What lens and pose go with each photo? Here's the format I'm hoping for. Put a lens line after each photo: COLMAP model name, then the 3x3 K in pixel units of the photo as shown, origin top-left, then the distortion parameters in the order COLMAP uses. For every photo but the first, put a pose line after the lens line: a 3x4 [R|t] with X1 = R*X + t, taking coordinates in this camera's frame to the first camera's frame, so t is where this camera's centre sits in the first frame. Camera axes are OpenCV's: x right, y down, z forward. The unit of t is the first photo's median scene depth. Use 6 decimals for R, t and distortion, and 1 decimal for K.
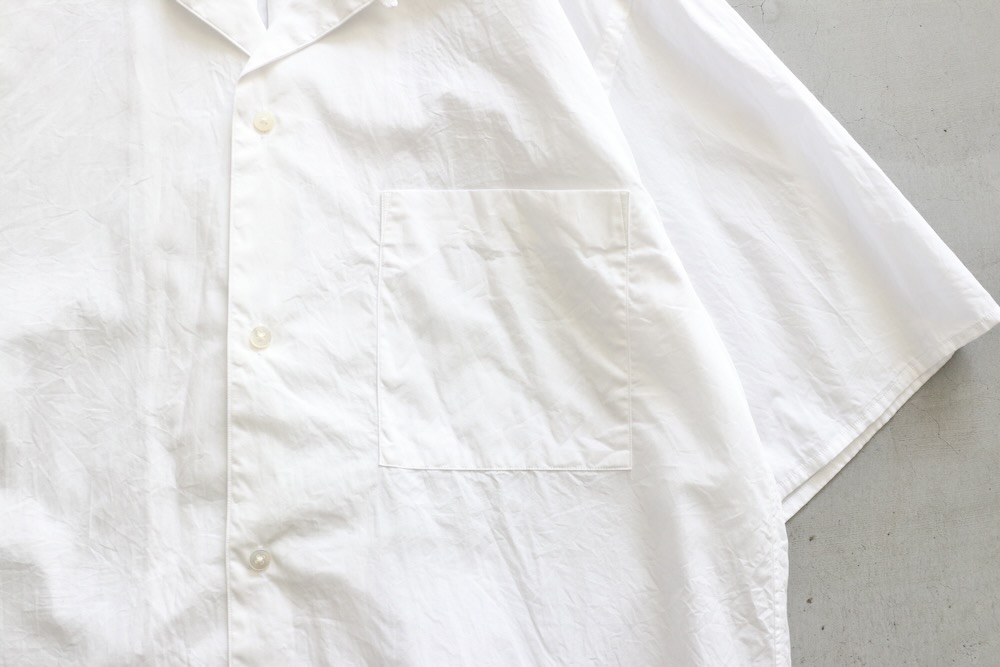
lens RADIAL K [[1163.7, 0, 498.4], [0, 1163.7, 356.8], [0, 0, 1]] dist [-0.009894, -0.445504]
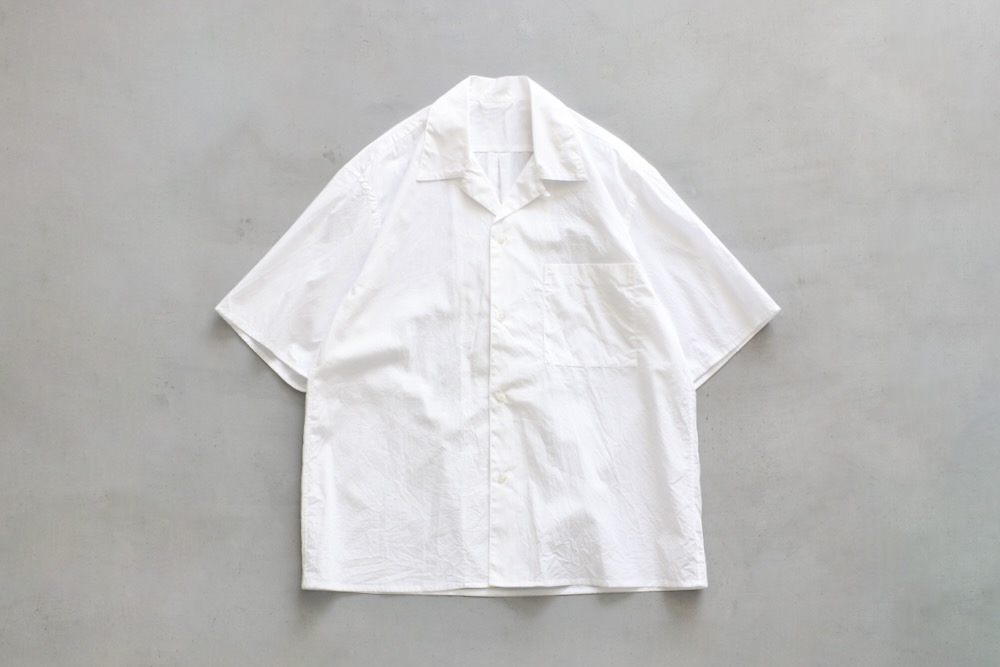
lens RADIAL K [[1156.7, 0, 500.0], [0, 1156.7, 333.5], [0, 0, 1]] dist [-0.027009, -0.048059]
pose [[0.996976, -0.001635, -0.077692, 0.005810], [-0.003711, 0.997636, -0.068614, 0.206957], [0.077620, 0.068695, 0.994614, -1.710290]]
